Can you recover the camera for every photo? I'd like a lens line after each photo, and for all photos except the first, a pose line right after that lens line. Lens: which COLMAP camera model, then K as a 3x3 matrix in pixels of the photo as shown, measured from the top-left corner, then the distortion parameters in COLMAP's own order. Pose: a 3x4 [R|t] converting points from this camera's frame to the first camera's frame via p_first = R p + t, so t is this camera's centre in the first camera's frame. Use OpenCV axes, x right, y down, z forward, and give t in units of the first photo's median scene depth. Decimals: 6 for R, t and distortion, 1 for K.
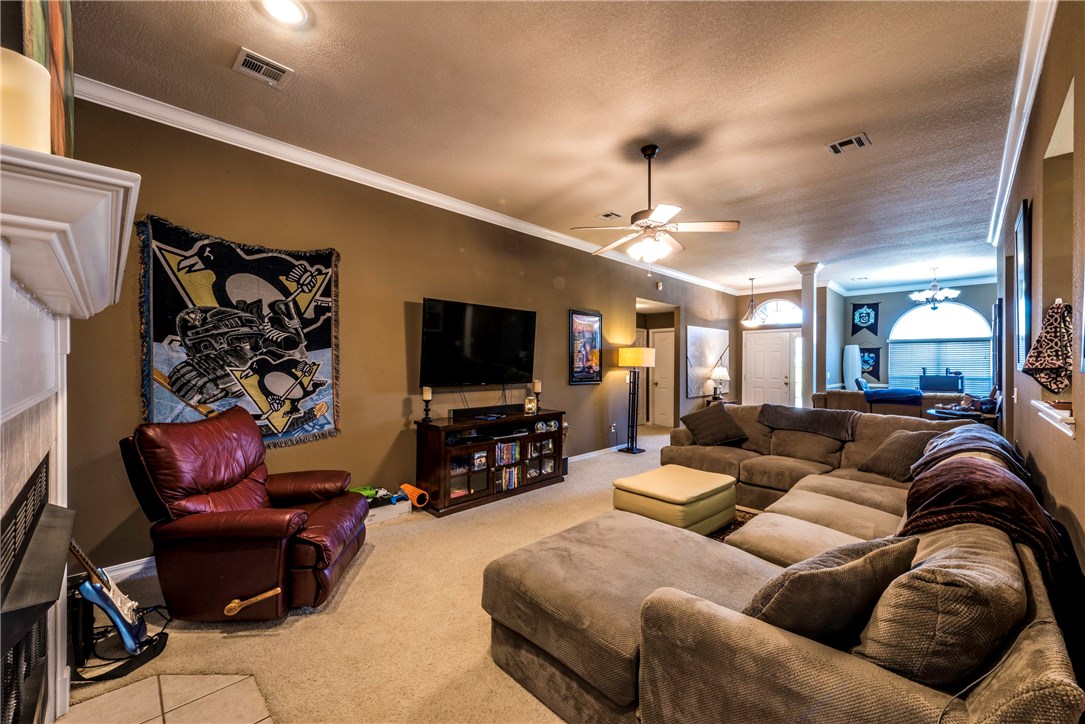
lens RADIAL K [[424.0, 0, 542.5], [0, 424.0, 362.0], [0, 0, 1]] dist [0.010384, -0.000207]
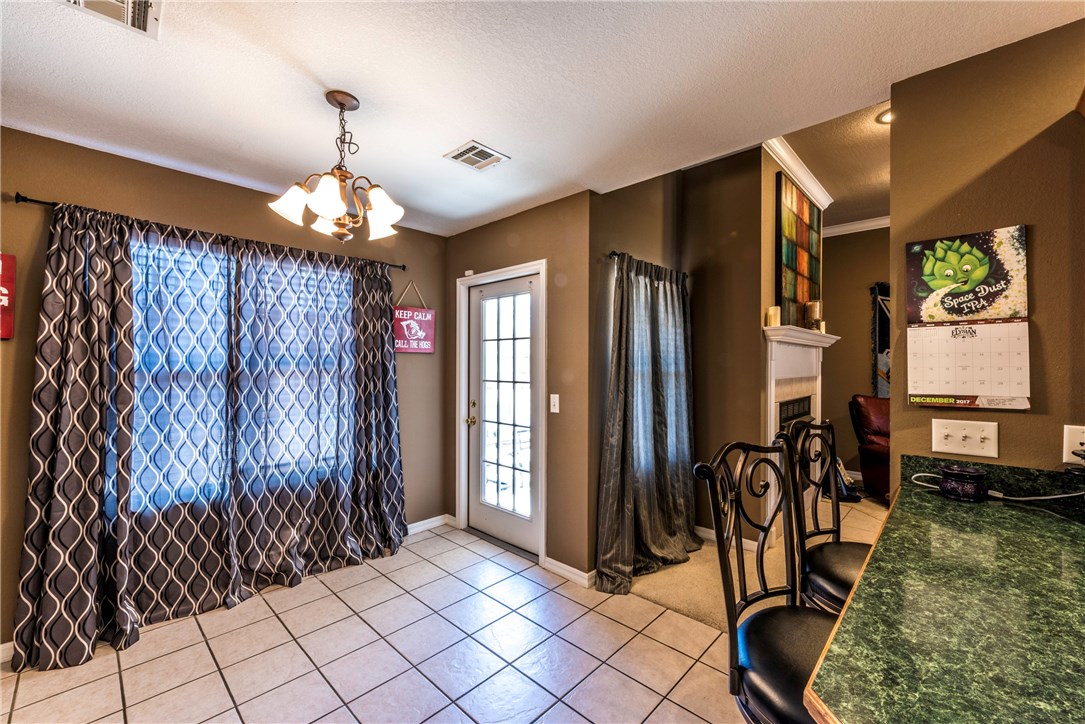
lens RADIAL K [[437.5, 0, 542.5], [0, 437.5, 362.0], [0, 0, 1]] dist [-0.000310, -0.000297]
pose [[0.014535, -0.002412, -0.999891, 0.875411], [-0.000239, 0.999997, -0.002415, -0.007372], [0.999894, 0.000274, 0.014535, -0.412448]]
